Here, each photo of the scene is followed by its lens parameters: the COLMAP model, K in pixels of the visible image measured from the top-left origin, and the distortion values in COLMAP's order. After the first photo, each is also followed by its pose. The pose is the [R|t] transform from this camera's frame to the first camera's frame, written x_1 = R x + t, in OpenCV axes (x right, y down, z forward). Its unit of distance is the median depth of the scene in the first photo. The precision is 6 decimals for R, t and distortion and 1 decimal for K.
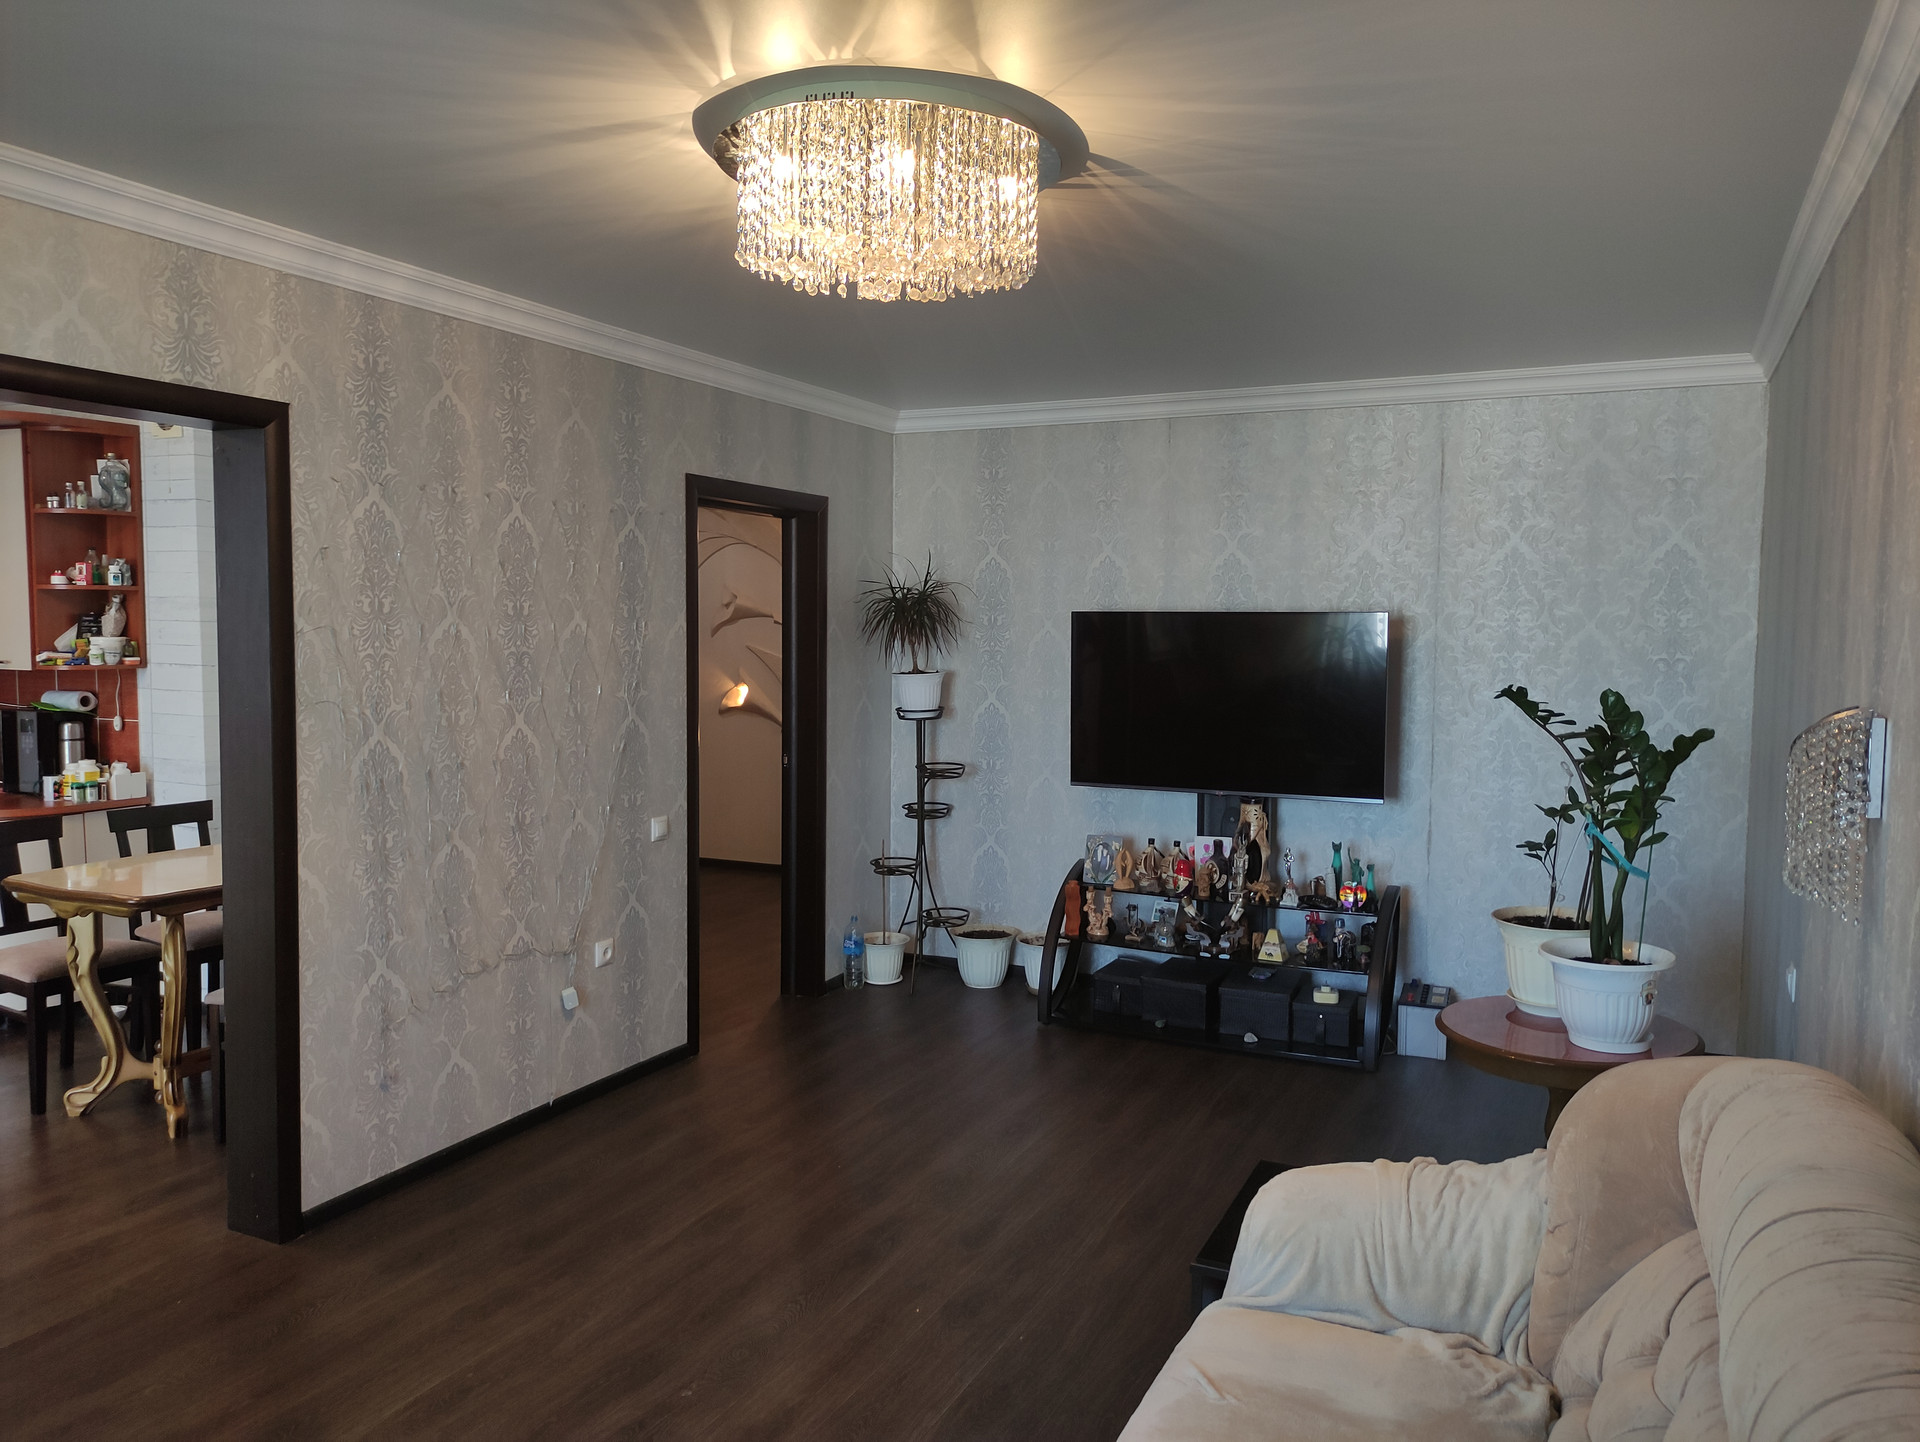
lens RADIAL K [[1425.3, 0, 960.0], [0, 1425.3, 721.0], [0, 0, 1]] dist [0.061052, -0.055078]
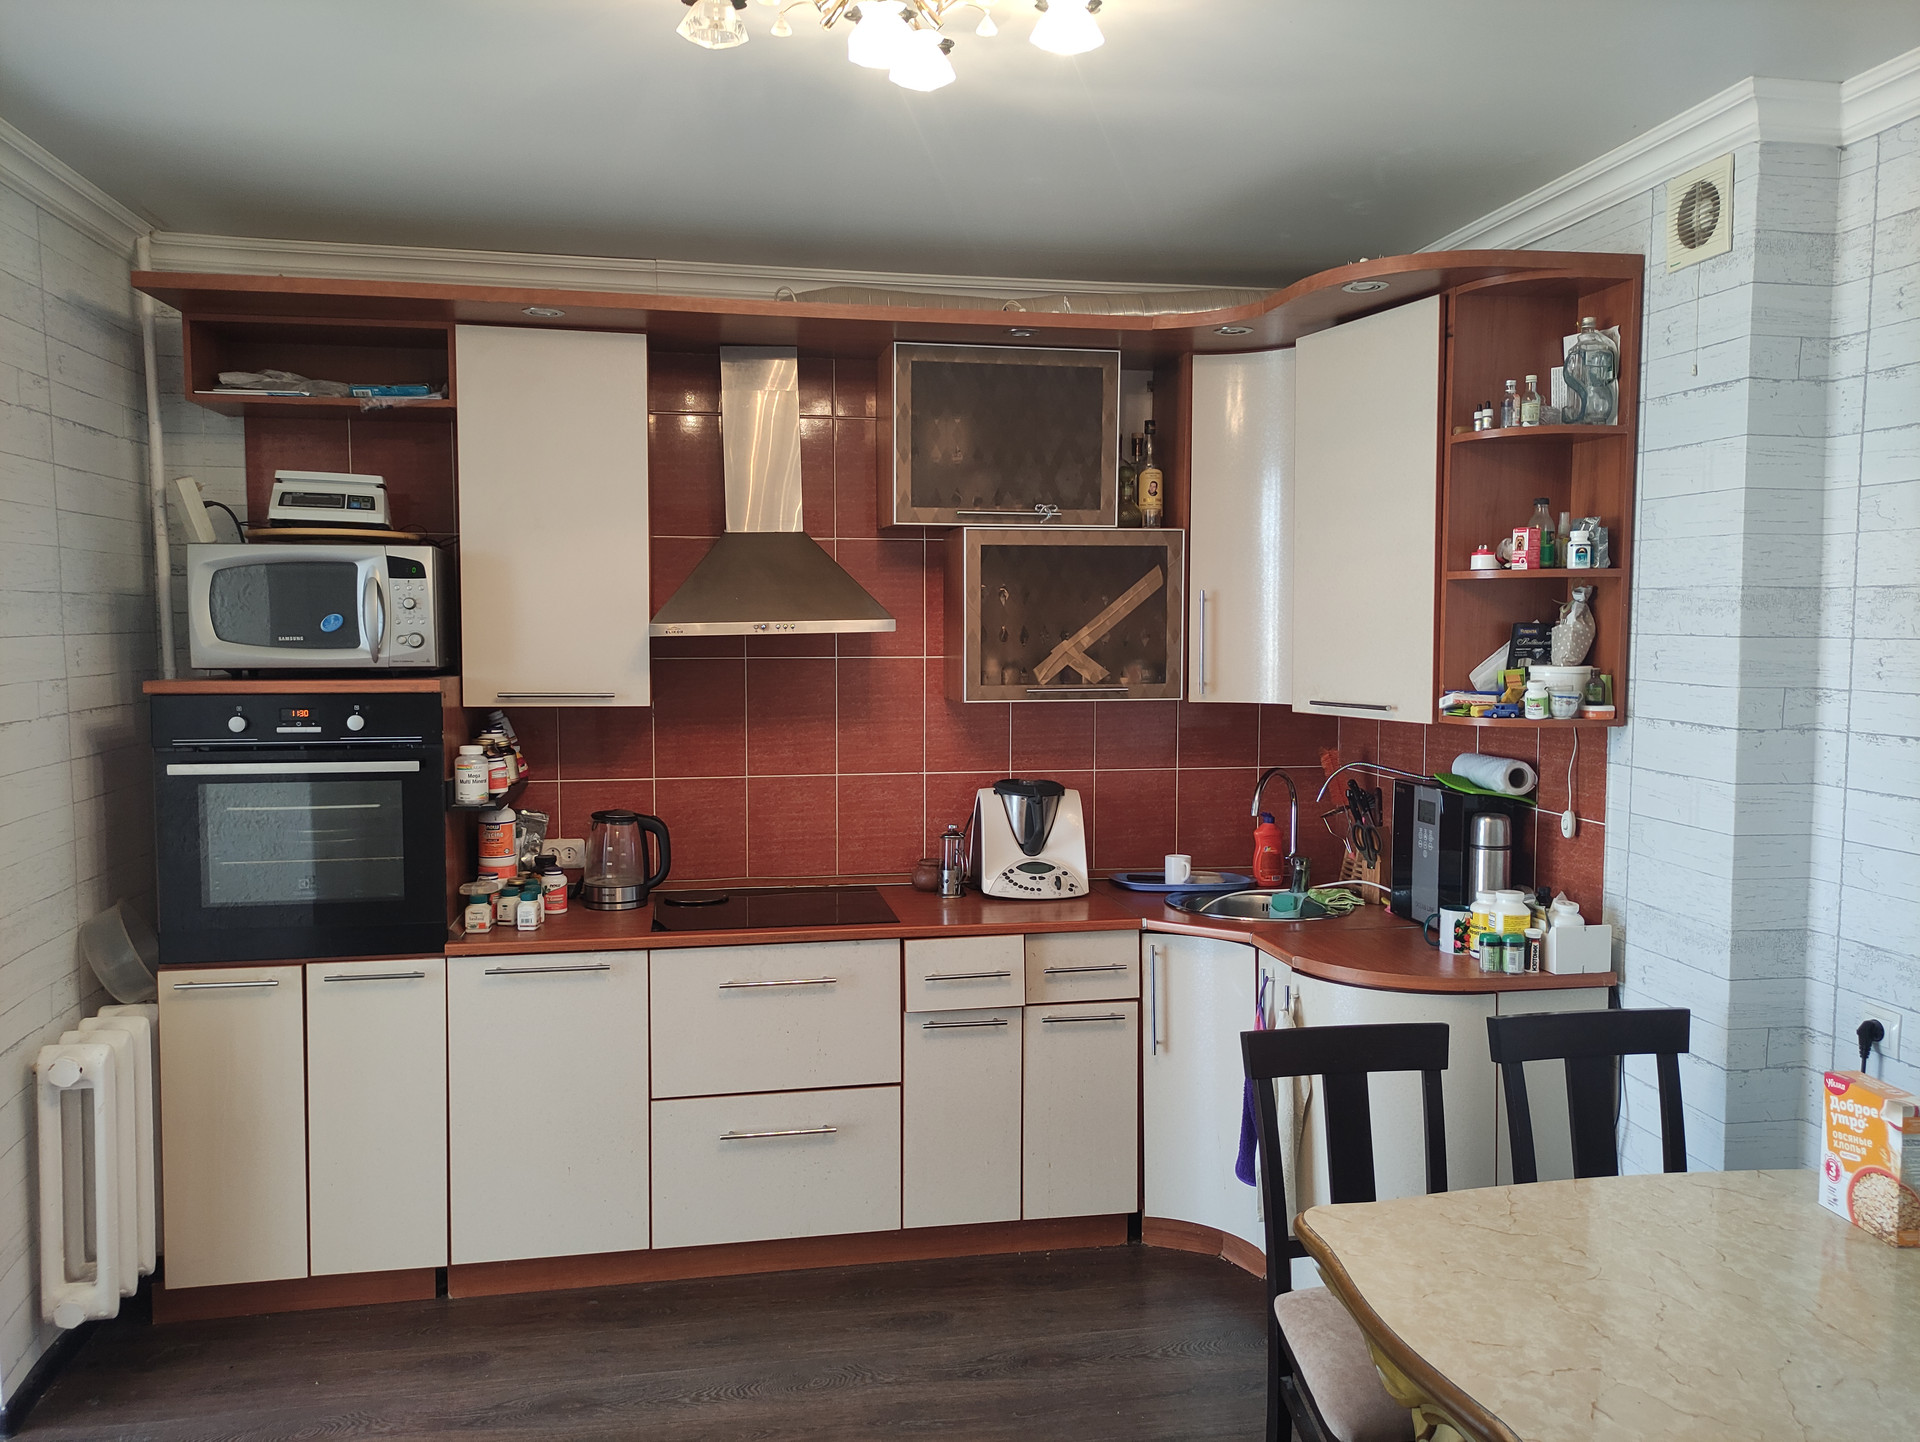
lens RADIAL K [[1425.3, 0, 960.0], [0, 1425.3, 721.0], [0, 0, 1]] dist [0.061052, -0.055078]
pose [[0.589795, 0.046235, -0.806228, -0.293059], [-0.052296, 0.998451, 0.019002, -0.036636], [0.805858, 0.030955, 0.591299, 0.511937]]
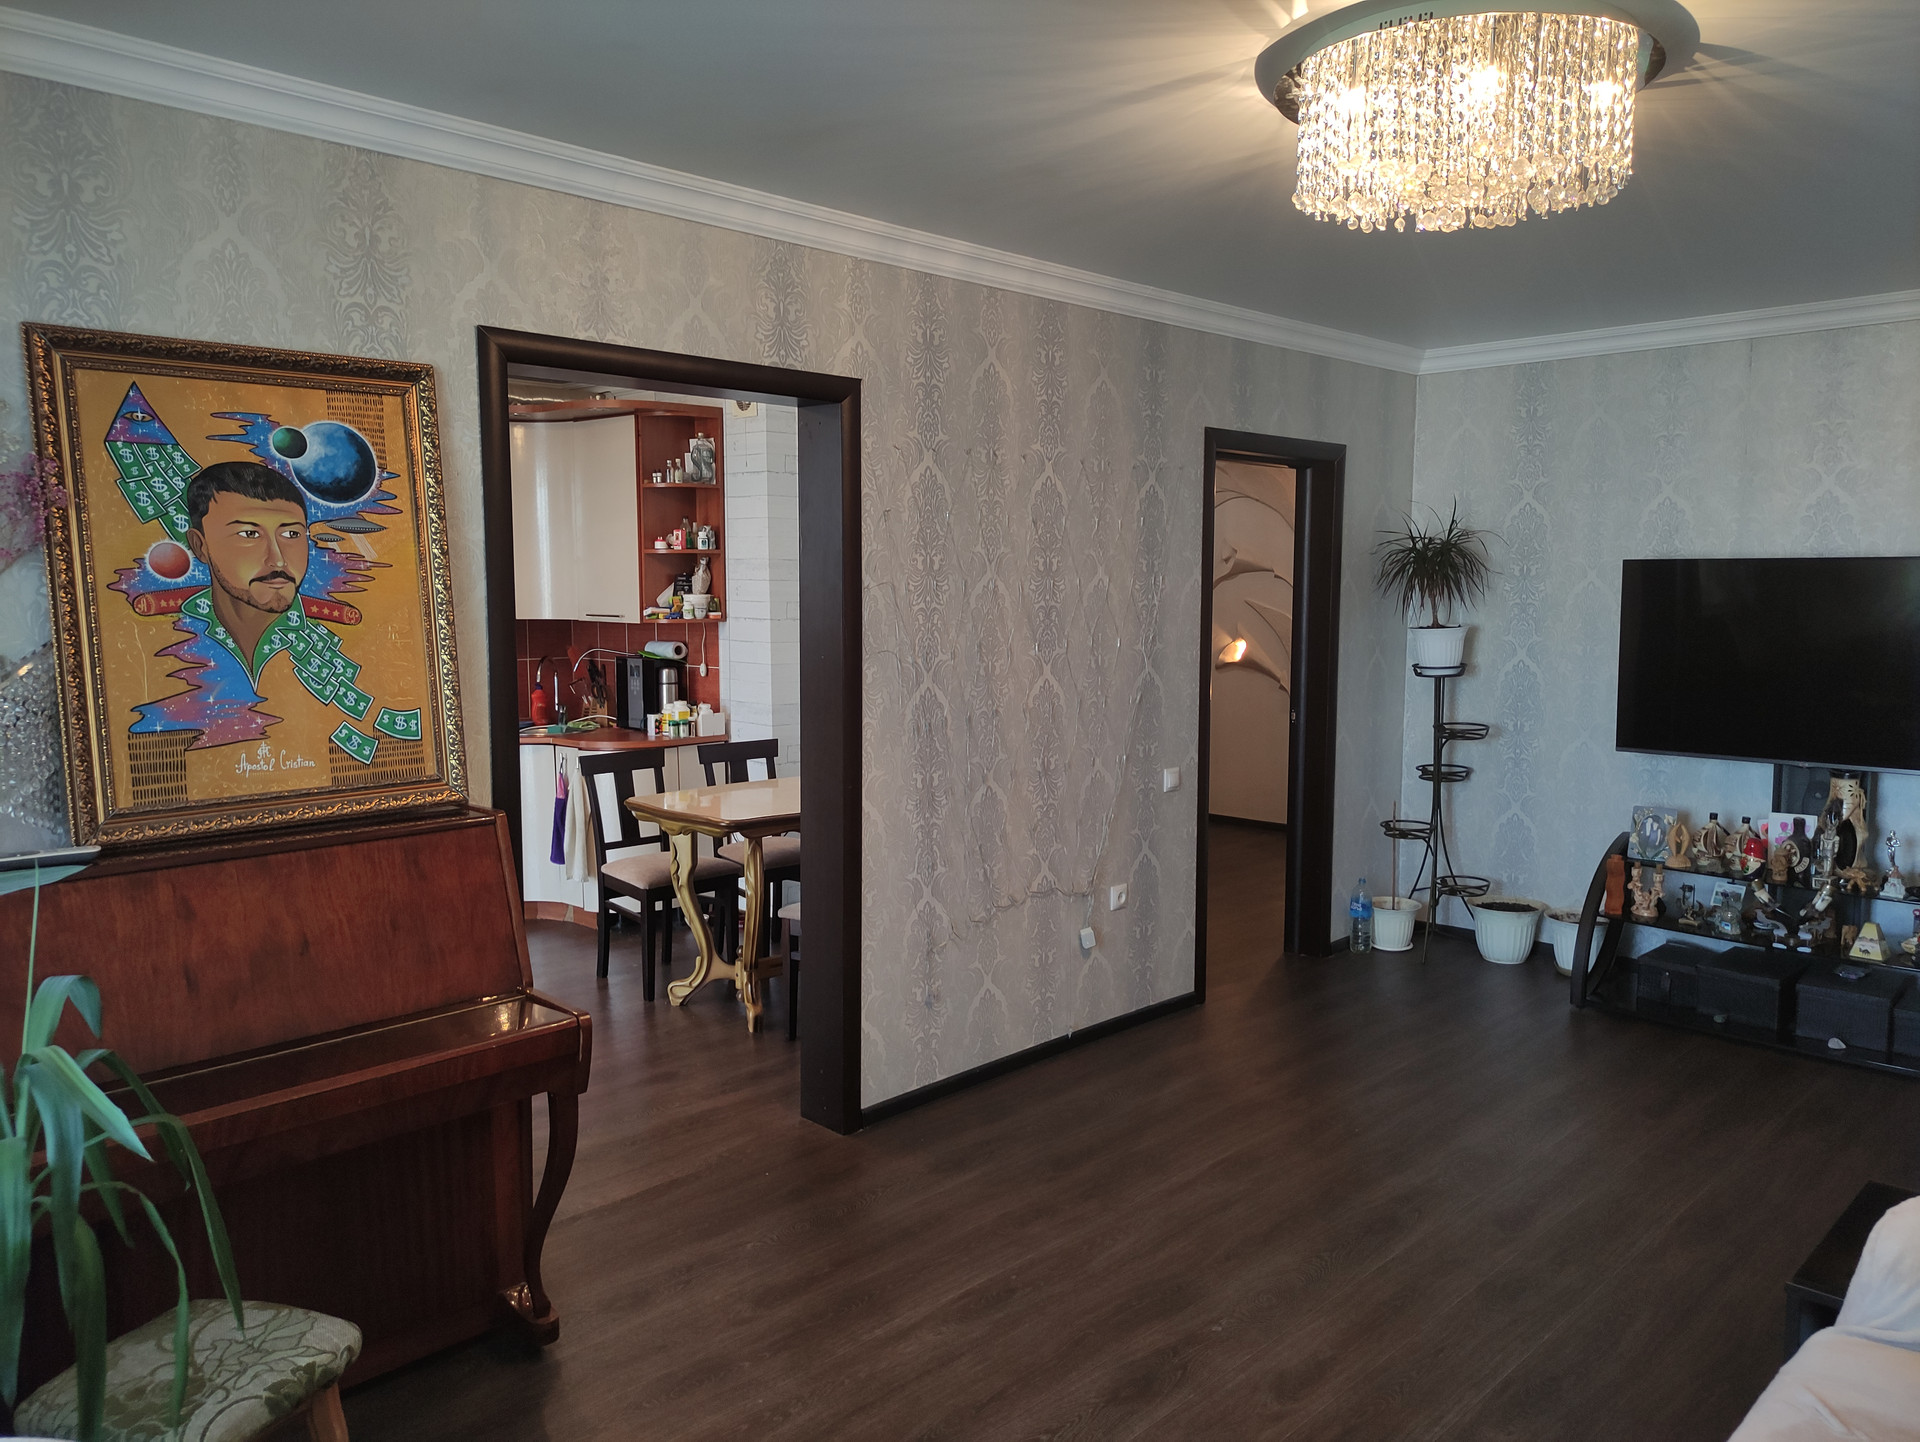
lens RADIAL K [[1425.3, 0, 960.0], [0, 1425.3, 721.0], [0, 0, 1]] dist [0.061052, -0.055078]
pose [[0.945390, 0.024670, -0.325007, -0.020281], [-0.014851, 0.999356, 0.032657, 0.002212], [0.325604, -0.026047, 0.945147, -0.007699]]
